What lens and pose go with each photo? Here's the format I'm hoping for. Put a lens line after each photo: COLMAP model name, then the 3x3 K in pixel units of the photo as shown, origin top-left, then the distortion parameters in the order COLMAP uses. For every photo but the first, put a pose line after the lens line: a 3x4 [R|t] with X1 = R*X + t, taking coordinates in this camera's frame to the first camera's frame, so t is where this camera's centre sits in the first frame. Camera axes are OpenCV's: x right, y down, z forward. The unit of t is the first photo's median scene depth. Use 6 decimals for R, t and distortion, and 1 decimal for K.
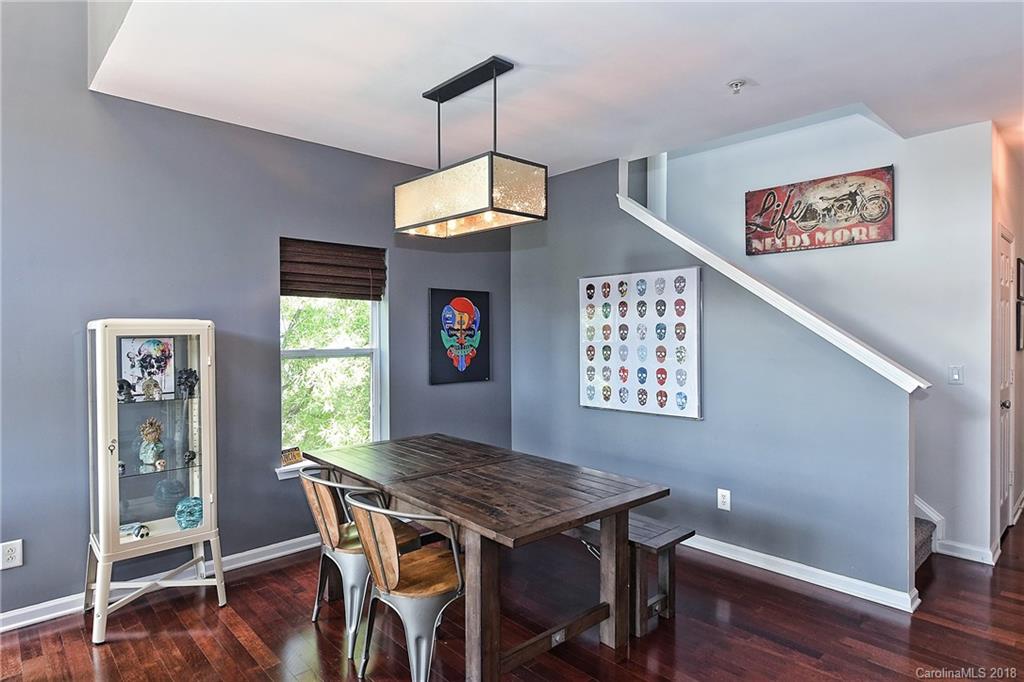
lens RADIAL K [[567.0, 0, 516.1], [0, 567.0, 339.6], [0, 0, 1]] dist [-0.000949, -0.000083]
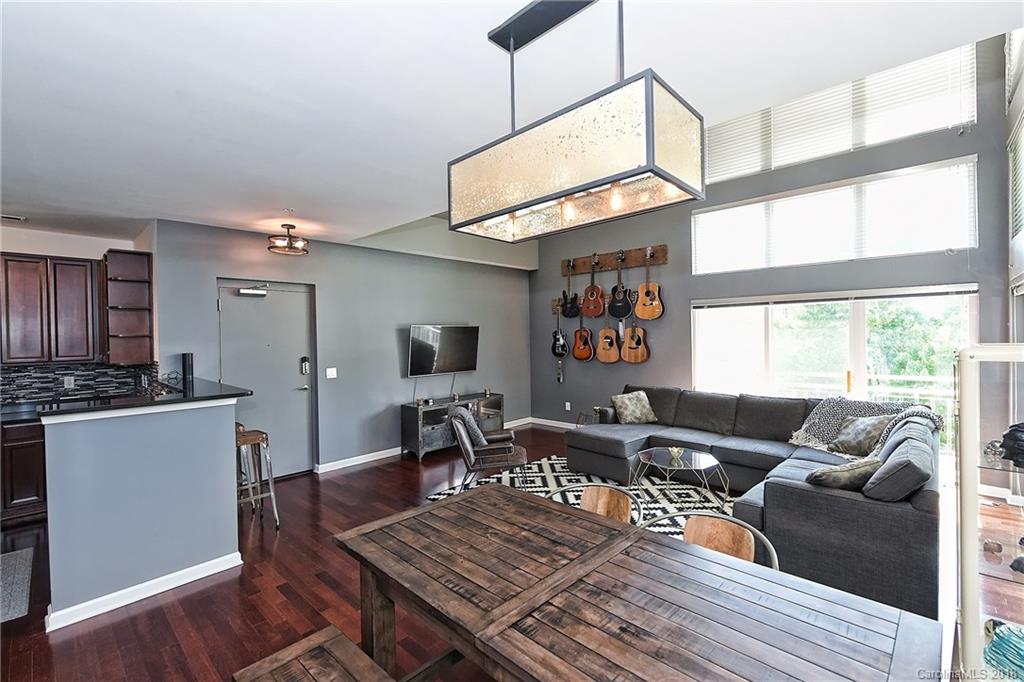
lens RADIAL K [[447.6, 0, 514.8], [0, 447.6, 338.7], [0, 0, 1]] dist [-0.000723, -0.002770]
pose [[-0.997622, 0.021364, -0.065531, 0.004553], [0.020179, 0.999622, 0.018689, -0.046738], [0.065906, 0.017322, -0.997675, 1.087083]]
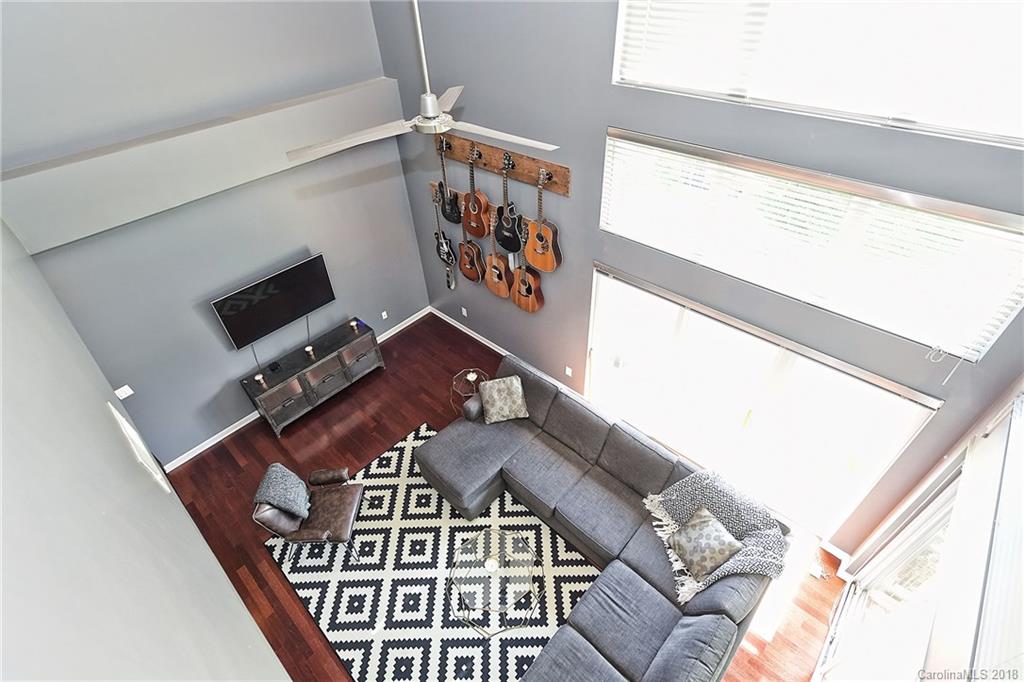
lens RADIAL K [[470.9, 0, 517.4], [0, 470.9, 338.3], [0, 0, 1]] dist [0.004229, -0.004425]
pose [[-0.996419, 0.080427, -0.026092, -0.461264], [0.042766, 0.745582, 0.665040, -0.737918], [0.072941, 0.661543, -0.746352, 0.557643]]
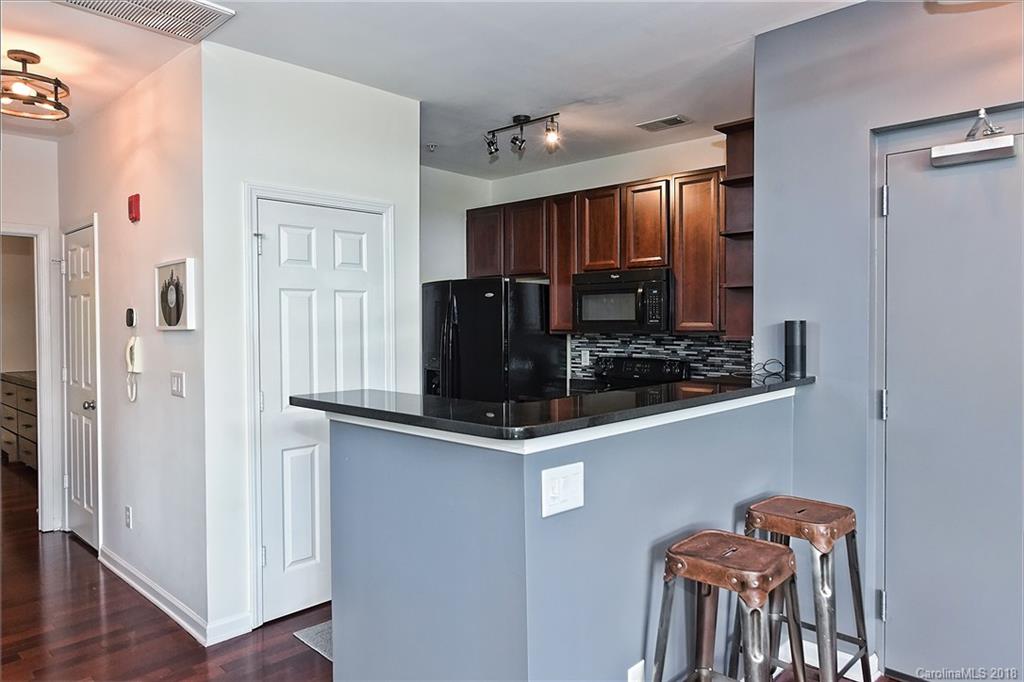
lens RADIAL K [[670.4, 0, 527.3], [0, 670.4, 320.6], [0, 0, 1]] dist [-0.000564, -0.000606]
pose [[-0.066340, 0.005923, 0.997779, 0.040338], [0.016013, 0.999860, -0.004871, -0.009700], [-0.997669, 0.015655, -0.066426, 0.301875]]
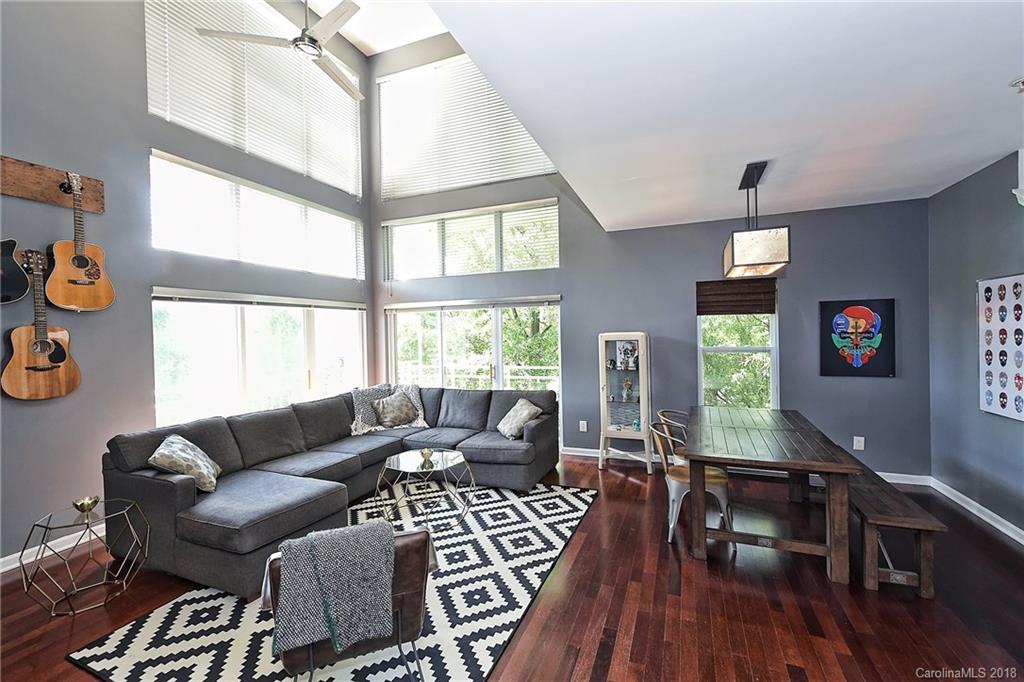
lens RADIAL K [[424.4, 0, 515.0], [0, 424.4, 341.0], [0, 0, 1]] dist [0.002406, -0.002936]
pose [[0.426442, 0.014667, -0.904396, 0.478448], [0.009231, 0.999746, 0.020566, -0.029513], [0.904468, -0.017119, 0.426198, -0.053556]]
